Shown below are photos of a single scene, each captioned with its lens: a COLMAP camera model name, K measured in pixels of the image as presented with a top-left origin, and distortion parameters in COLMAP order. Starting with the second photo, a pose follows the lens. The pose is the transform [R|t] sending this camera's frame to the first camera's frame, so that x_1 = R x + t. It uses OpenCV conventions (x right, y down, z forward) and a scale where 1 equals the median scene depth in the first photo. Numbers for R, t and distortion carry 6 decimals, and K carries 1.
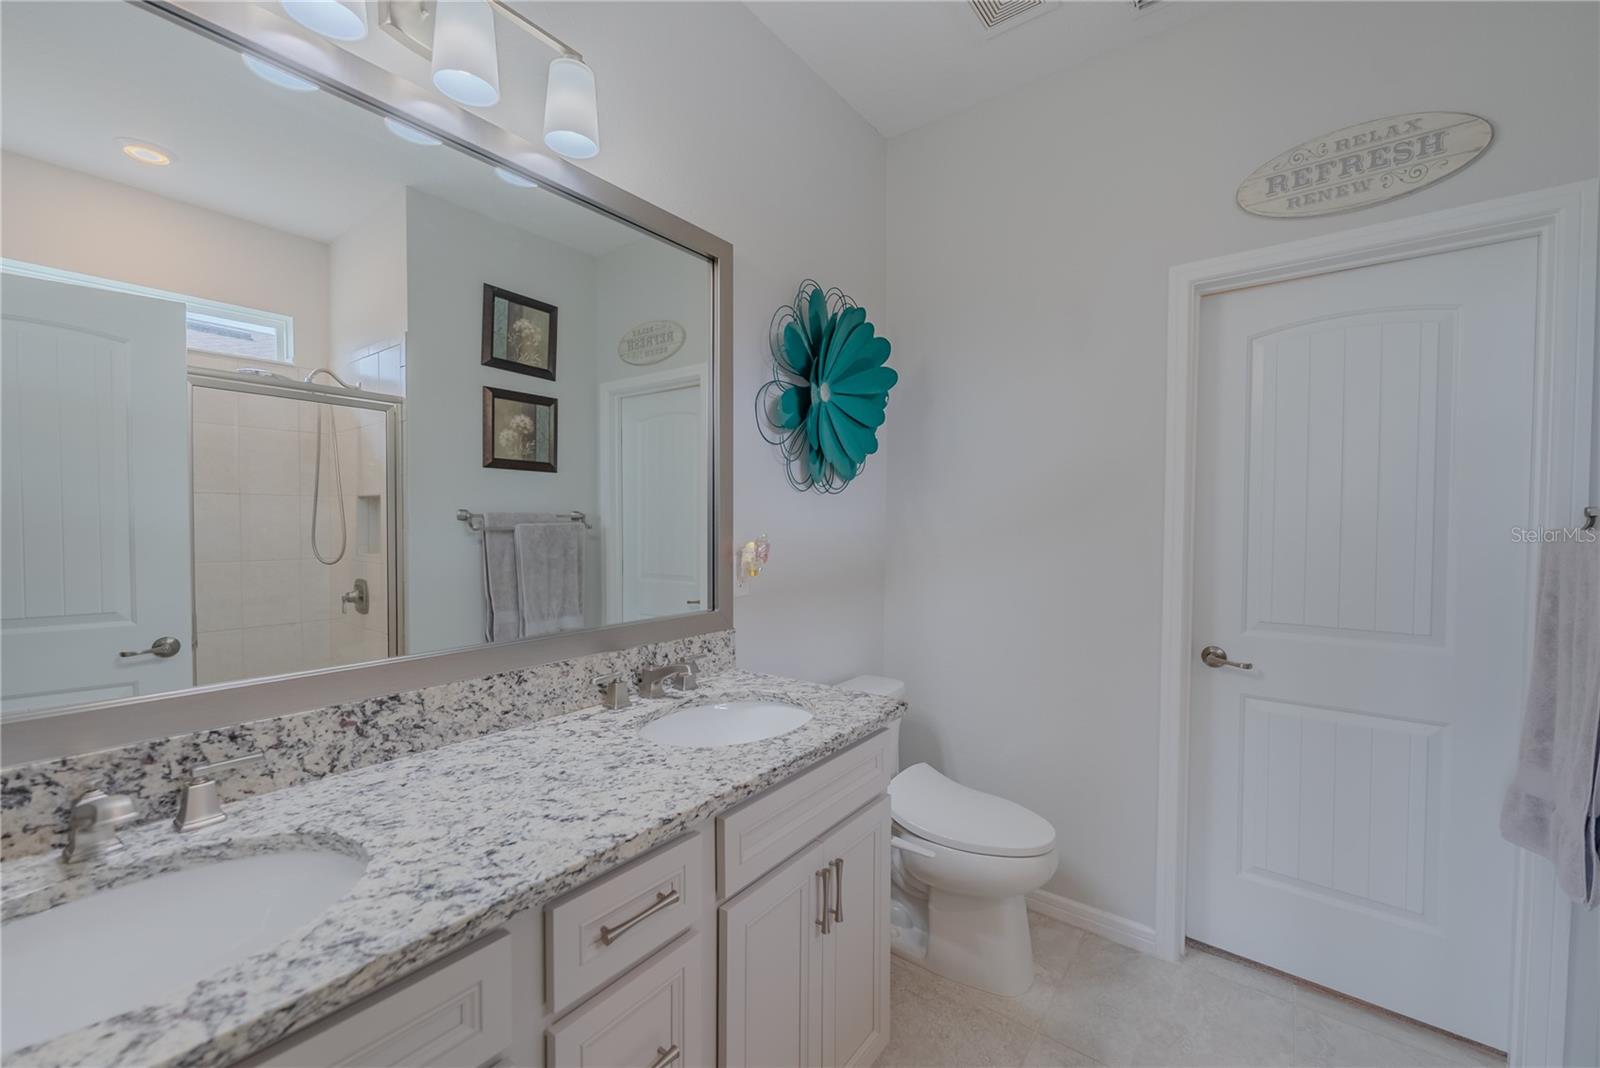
lens RADIAL K [[648.6, 0, 801.6], [0, 648.6, 537.5], [0, 0, 1]] dist [0.011038, -0.000787]
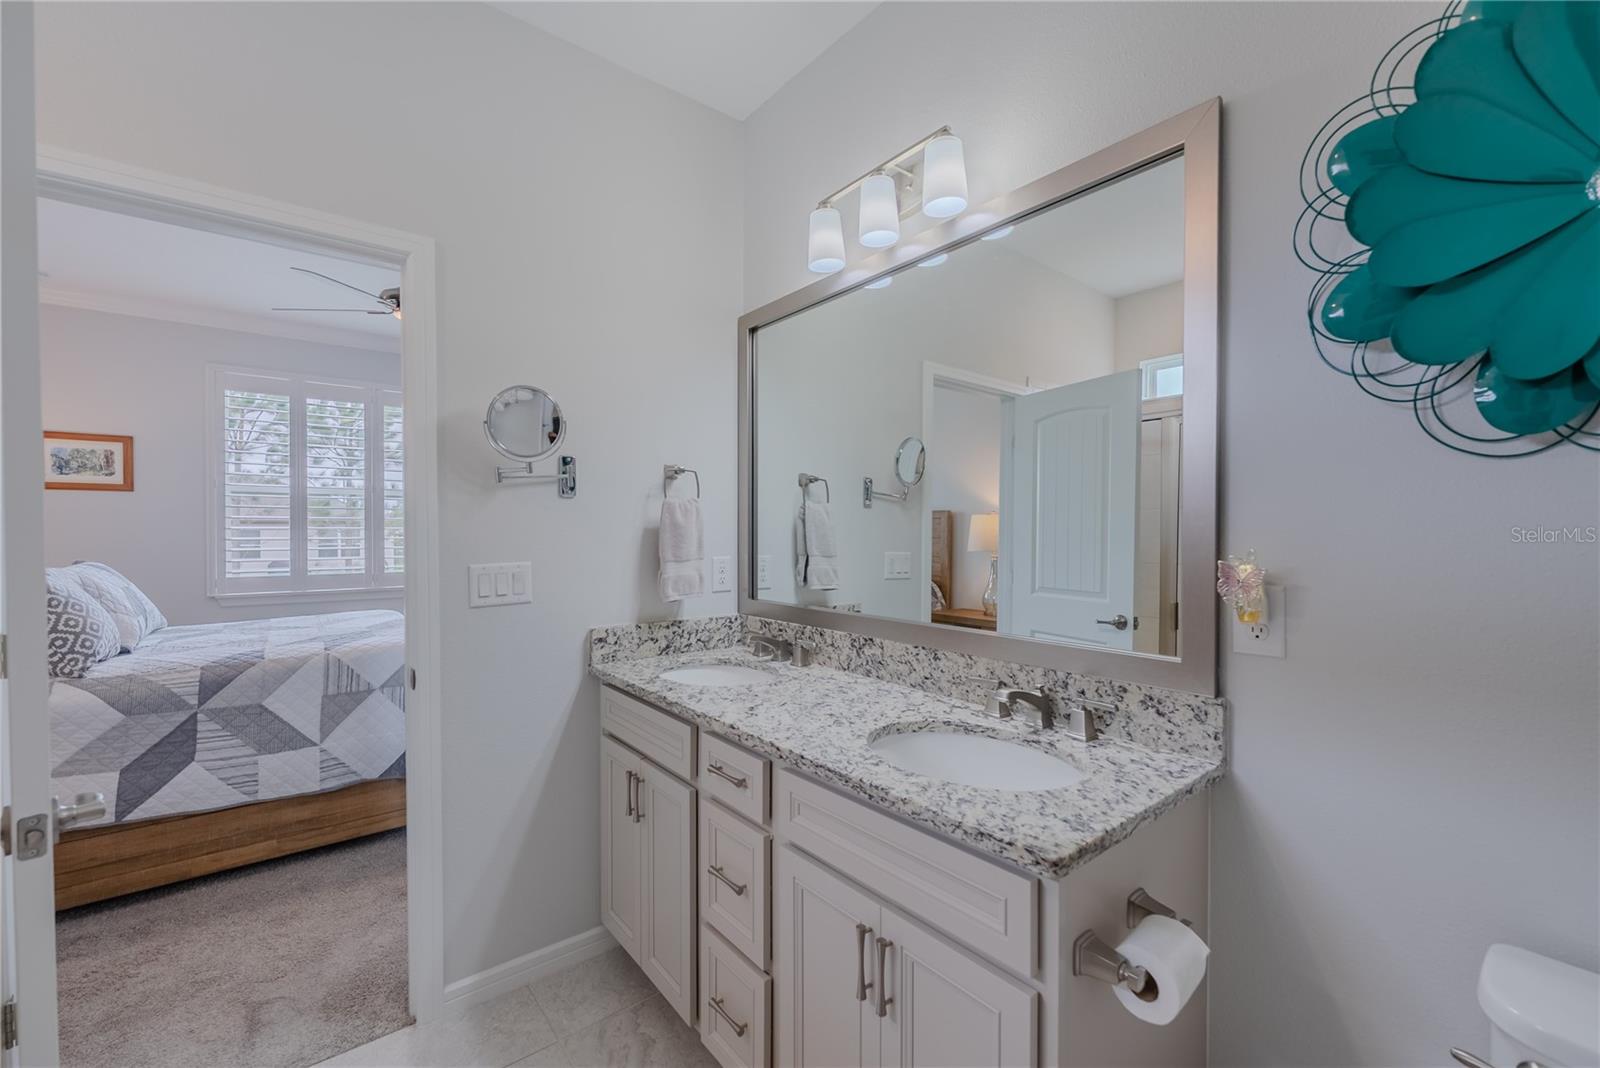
lens RADIAL K [[648.6, 0, 801.6], [0, 648.6, 537.5], [0, 0, 1]] dist [0.011038, -0.000787]
pose [[-0.249057, 0.004690, -0.968478, 0.955953], [-0.024294, 0.999643, 0.011088, -0.022386], [0.968184, 0.026290, -0.248854, 1.189257]]
